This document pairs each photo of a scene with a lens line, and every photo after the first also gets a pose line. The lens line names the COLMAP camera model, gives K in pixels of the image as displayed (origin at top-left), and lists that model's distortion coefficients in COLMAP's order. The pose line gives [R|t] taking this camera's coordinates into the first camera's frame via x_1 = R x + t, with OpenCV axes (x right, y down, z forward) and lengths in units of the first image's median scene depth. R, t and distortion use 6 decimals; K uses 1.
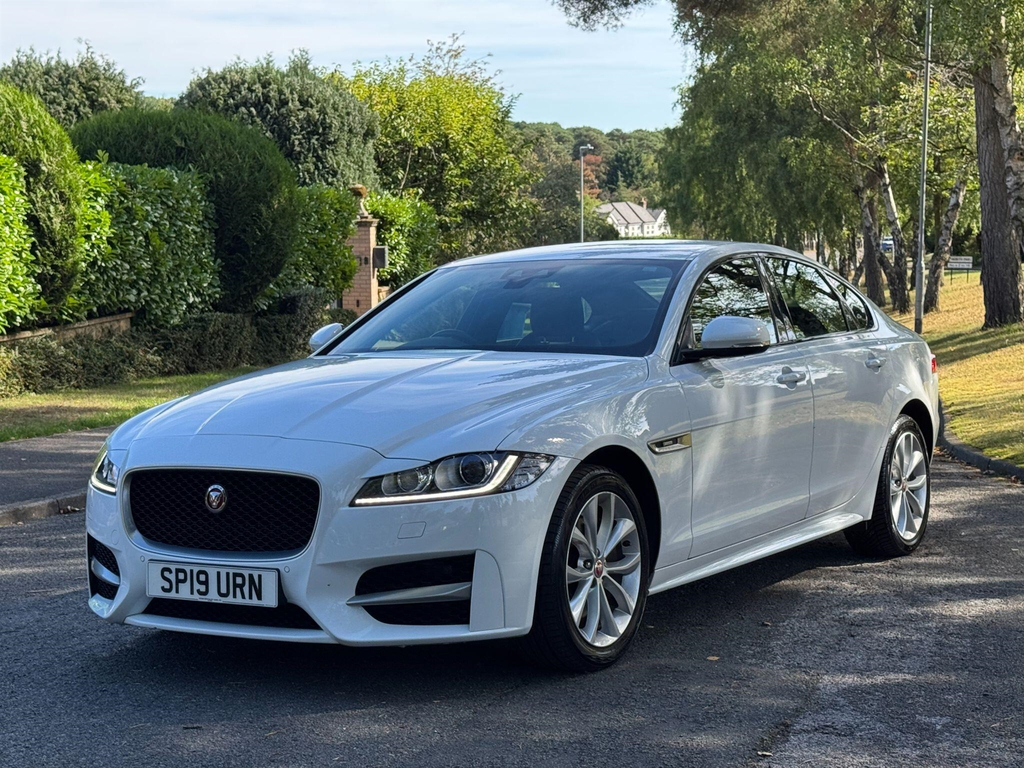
lens RADIAL K [[1635.6, 0, 512.0], [0, 1635.6, 384.0], [0, 0, 1]] dist [0.132410, -0.197205]
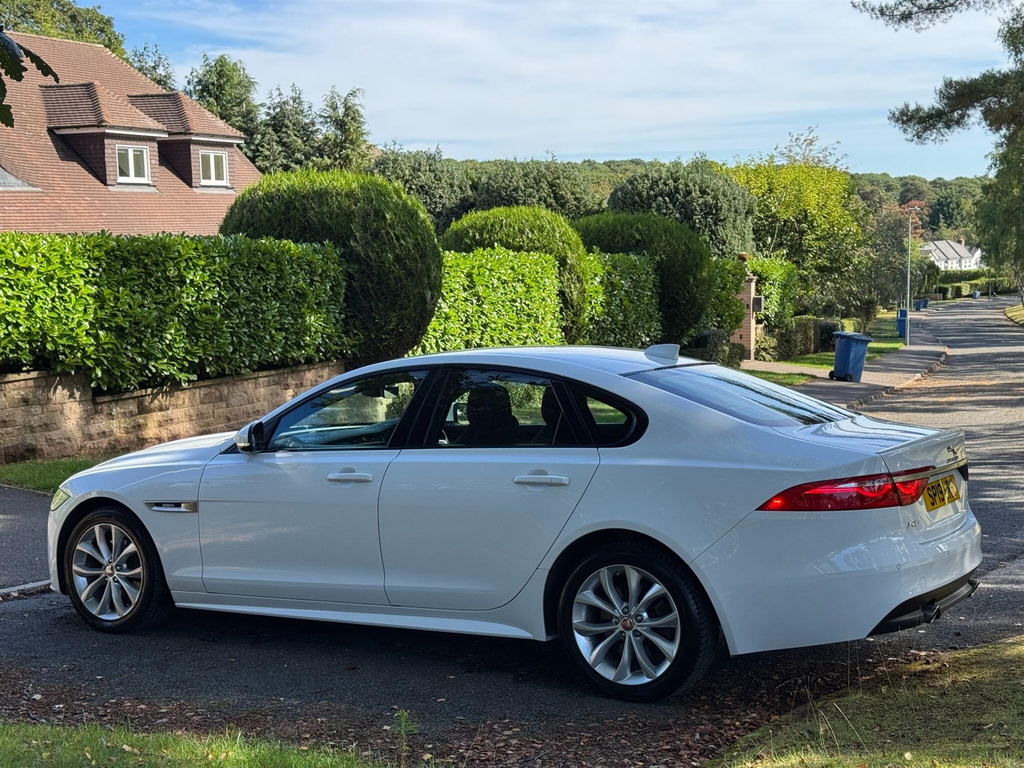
lens RADIAL K [[1454.5, 0, 512.0], [0, 1454.5, 384.0], [0, 0, 1]] dist [0.163408, -0.394167]
pose [[0.976665, 0.017541, -0.214051, -0.021319], [-0.018225, 0.999833, -0.001223, -0.005254], [0.213994, 0.005095, 0.976822, -0.306493]]
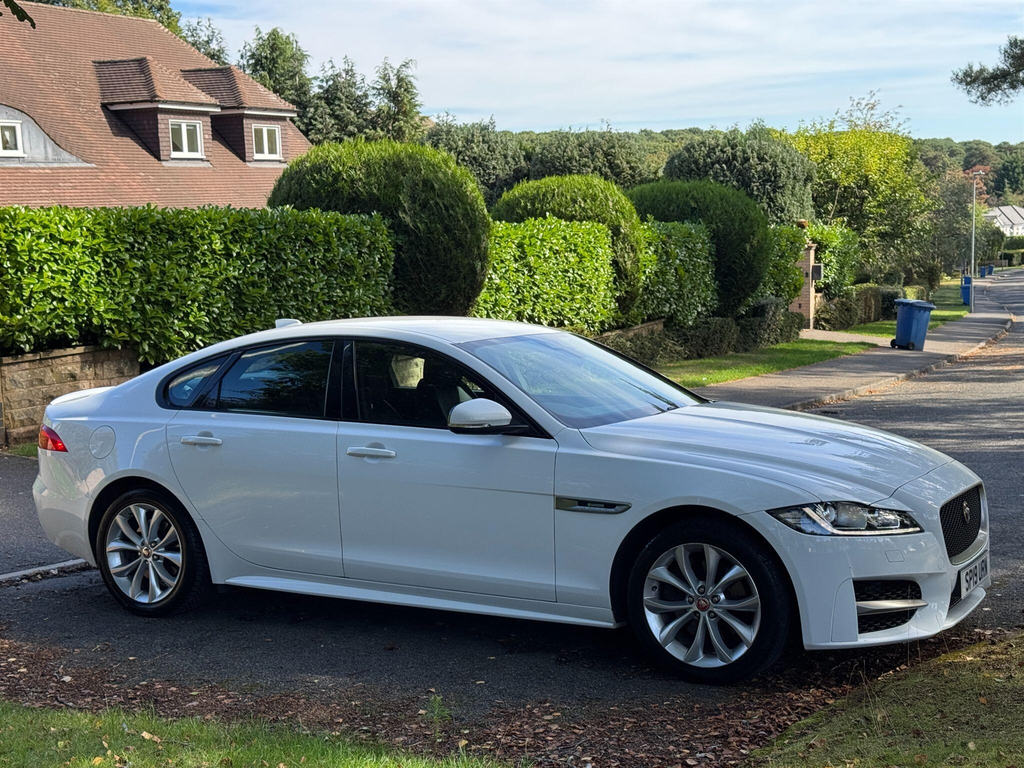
lens RADIAL K [[1440.1, 0, 511.9], [0, 1440.1, 391.9], [0, 0, 1]] dist [0.187681, -0.520417]
pose [[0.966868, 0.015016, -0.254836, -0.020194], [-0.009264, 0.999675, 0.023759, -0.004749], [0.255110, -0.020612, 0.966692, -0.286382]]
